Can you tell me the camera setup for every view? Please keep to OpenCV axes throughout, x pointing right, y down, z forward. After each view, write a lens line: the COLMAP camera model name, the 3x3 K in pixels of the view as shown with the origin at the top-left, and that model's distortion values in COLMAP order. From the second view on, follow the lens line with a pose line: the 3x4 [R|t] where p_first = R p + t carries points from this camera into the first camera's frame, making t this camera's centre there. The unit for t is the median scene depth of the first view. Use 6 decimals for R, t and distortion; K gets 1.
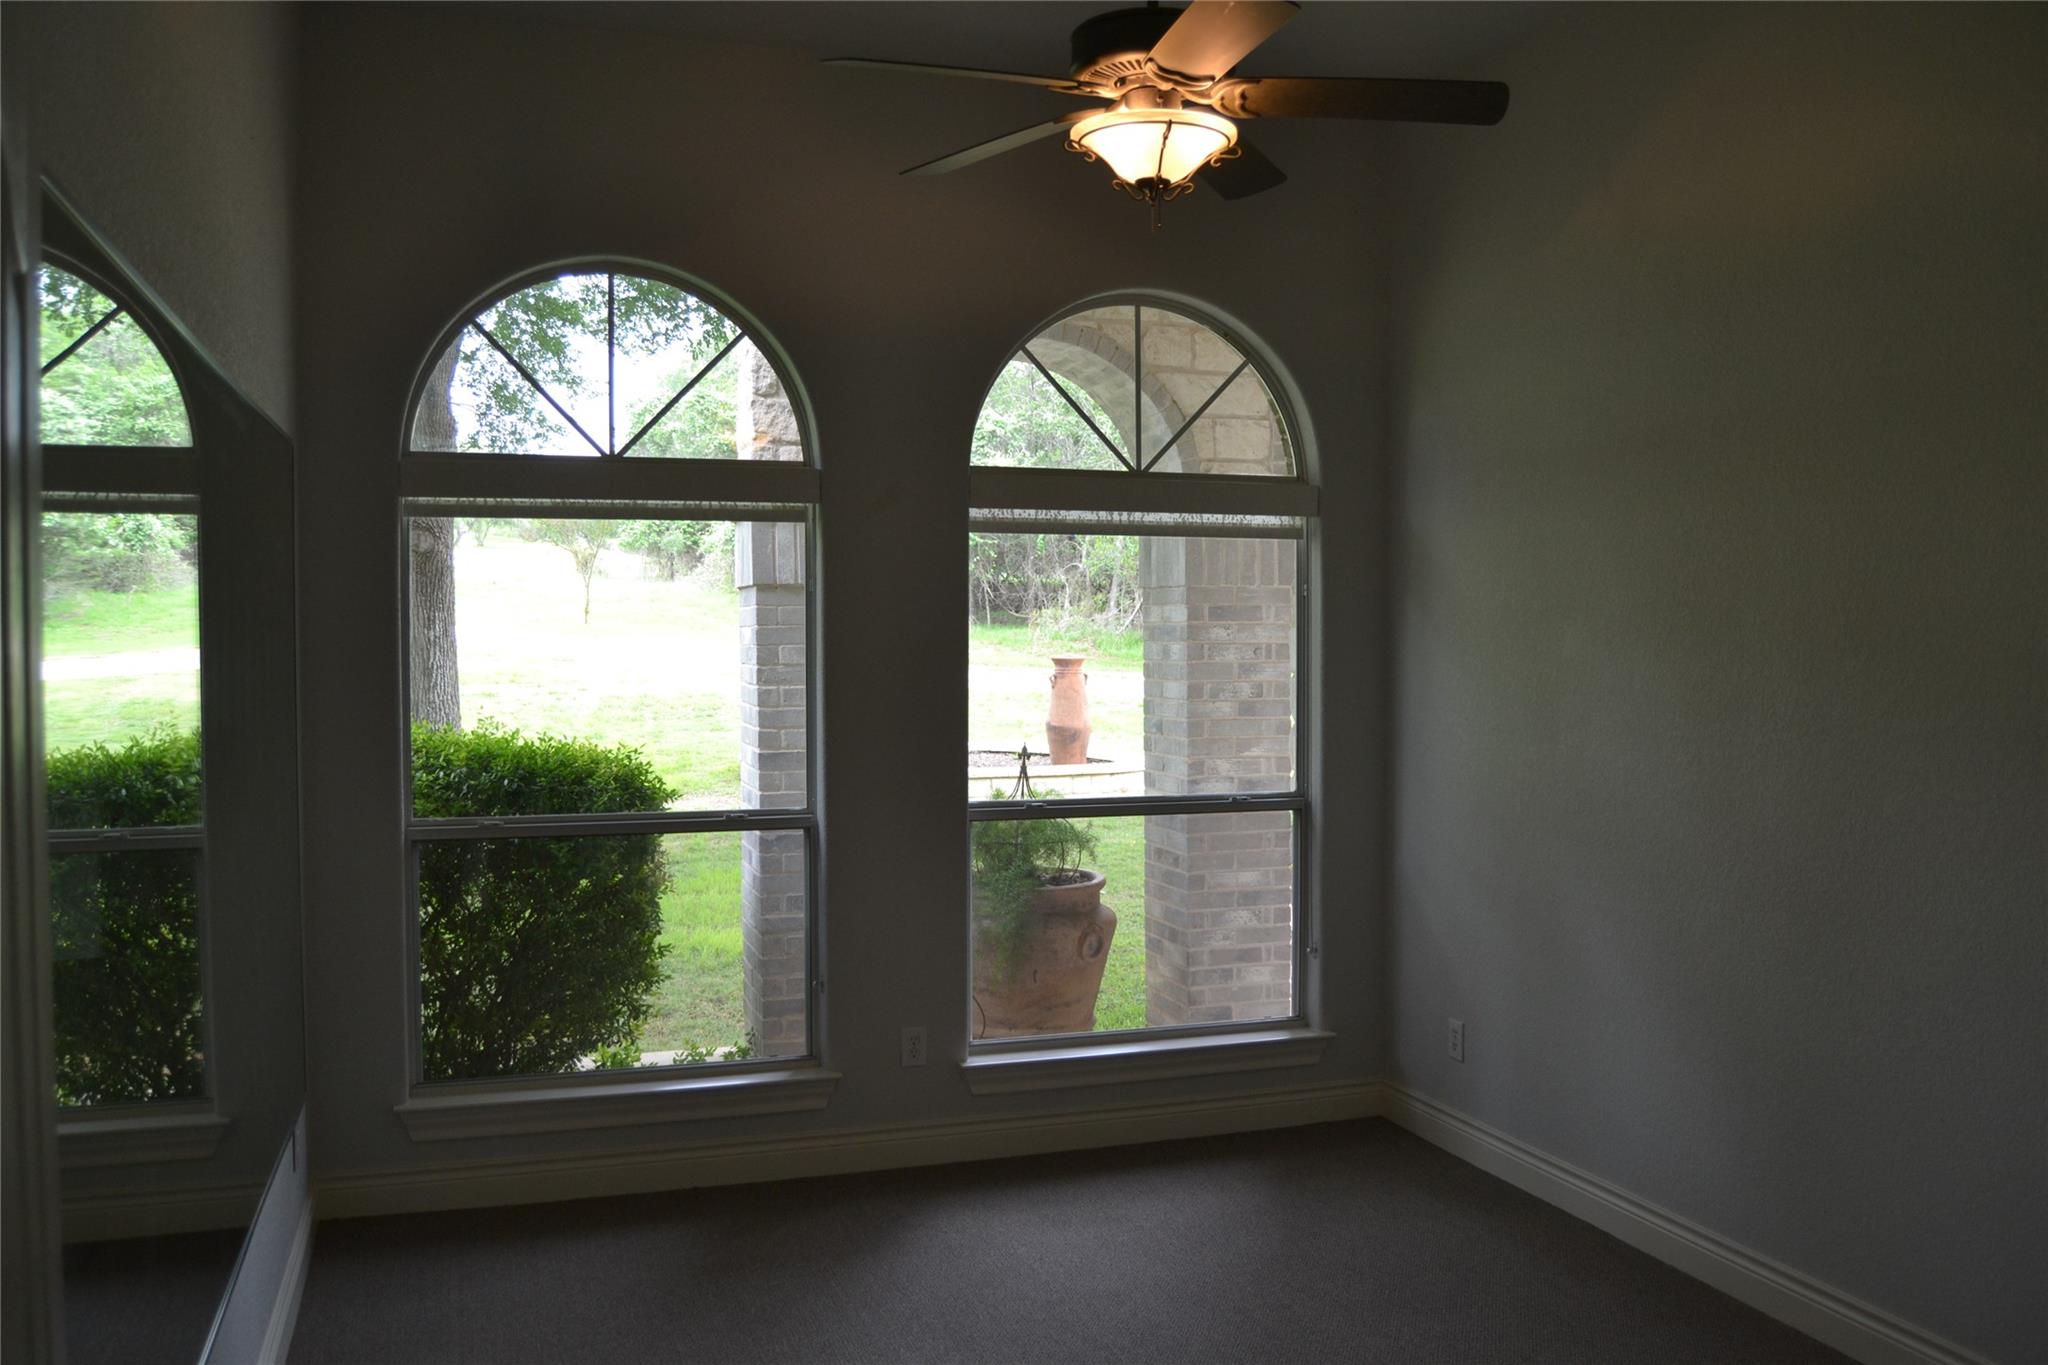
lens RADIAL K [[1696.3, 0, 1019.7], [0, 1696.3, 687.4], [0, 0, 1]] dist [-0.009474, -0.004578]
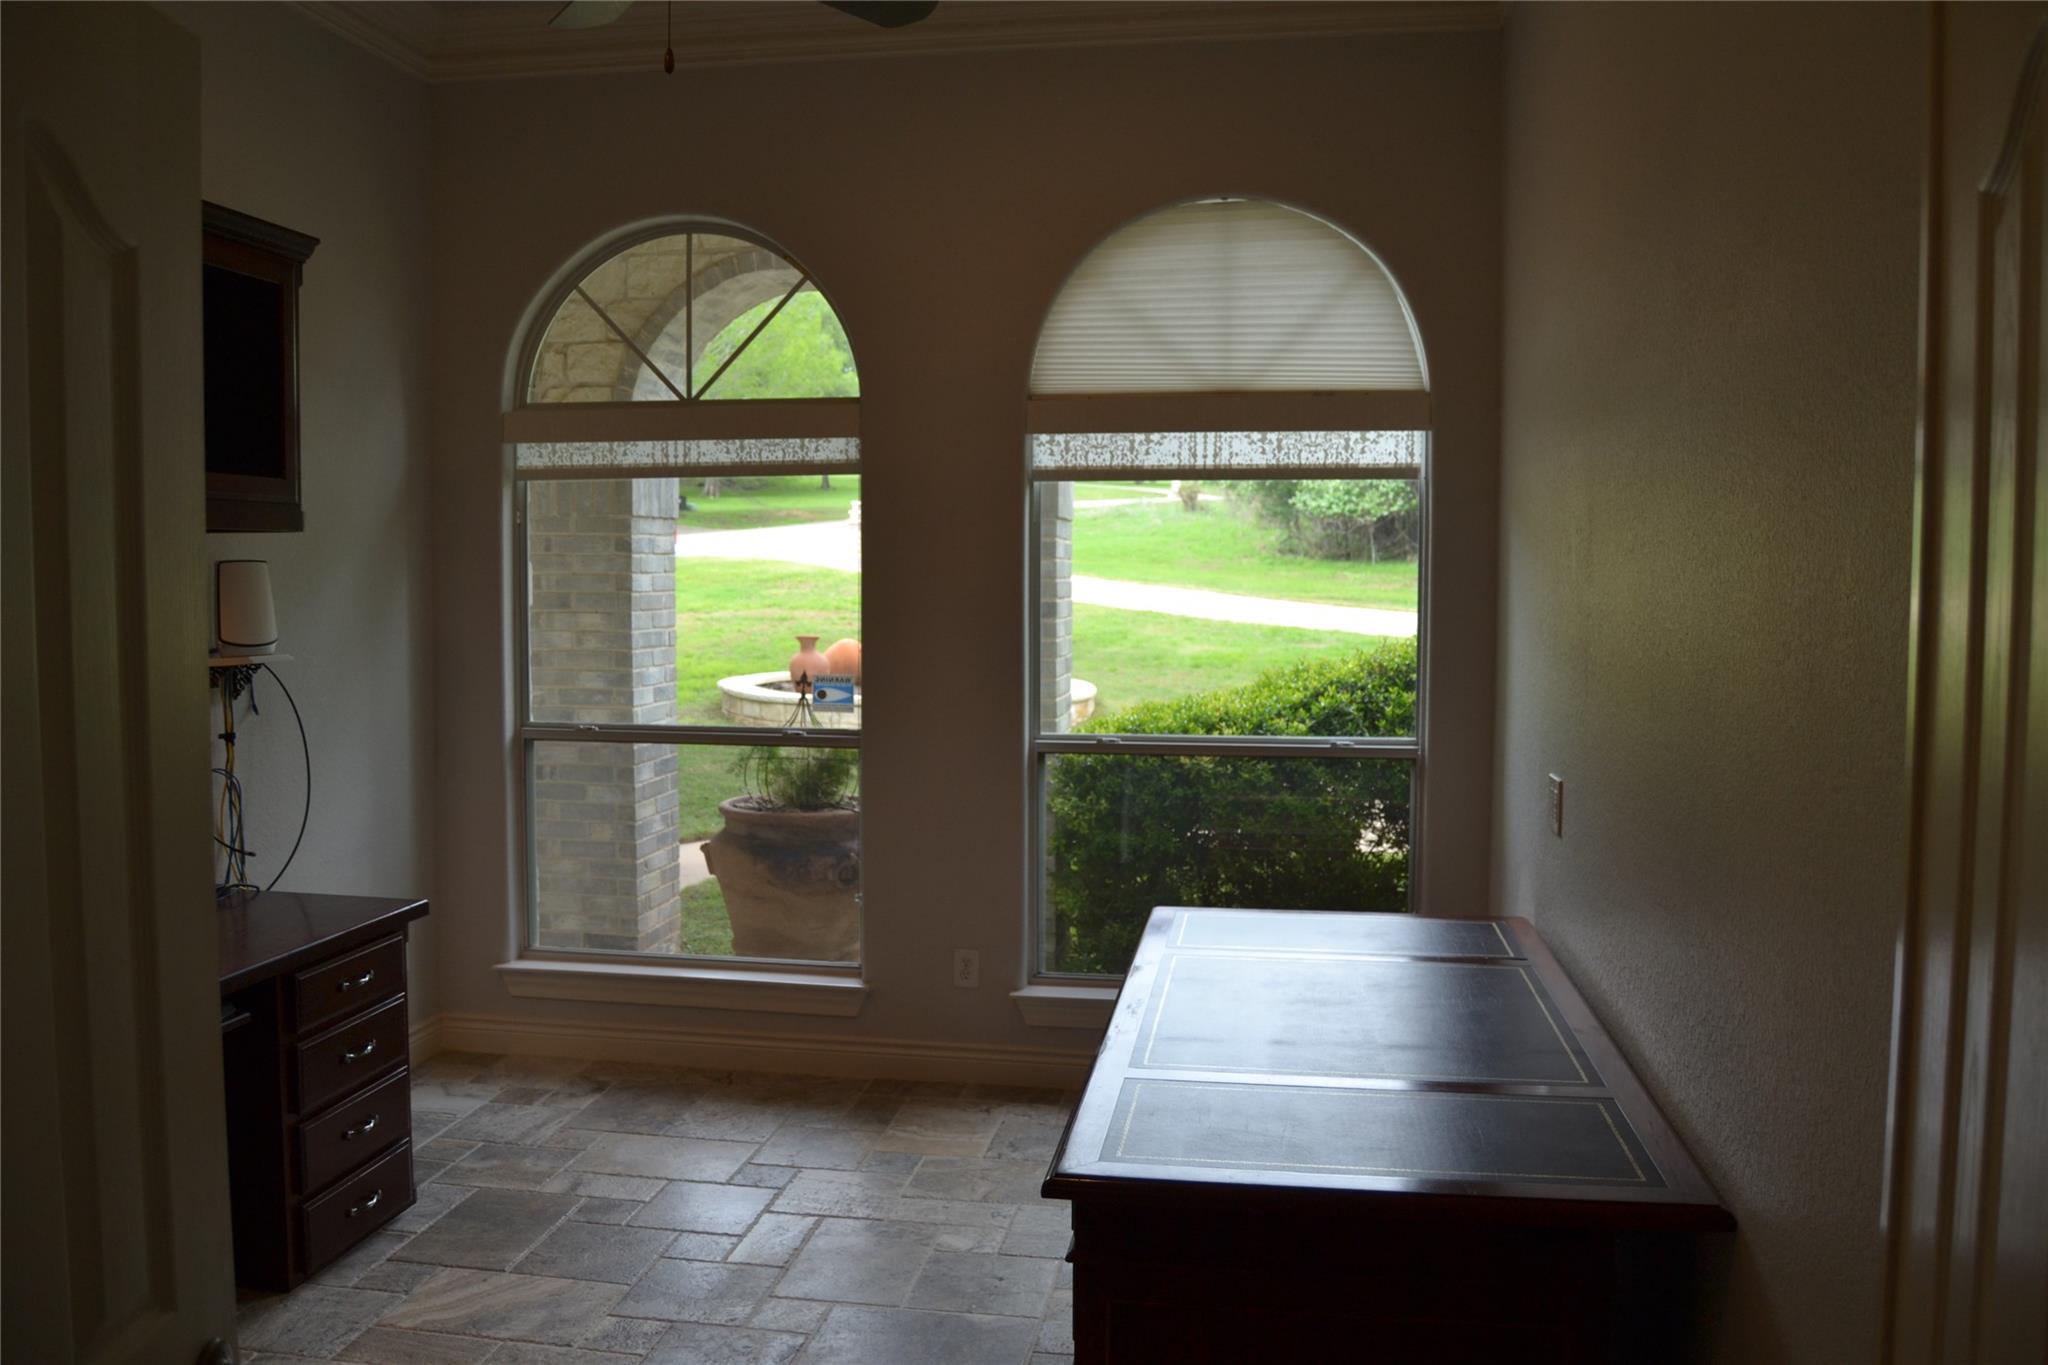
lens RADIAL K [[1664.3, 0, 1025.8], [0, 1664.3, 671.6], [0, 0, 1]] dist [-0.017863, -0.002482]
pose [[0.893092, 0.034899, -0.448518, 0.440358], [-0.020585, 0.999112, 0.036750, -0.004662], [0.449402, -0.023588, 0.893018, 0.133509]]
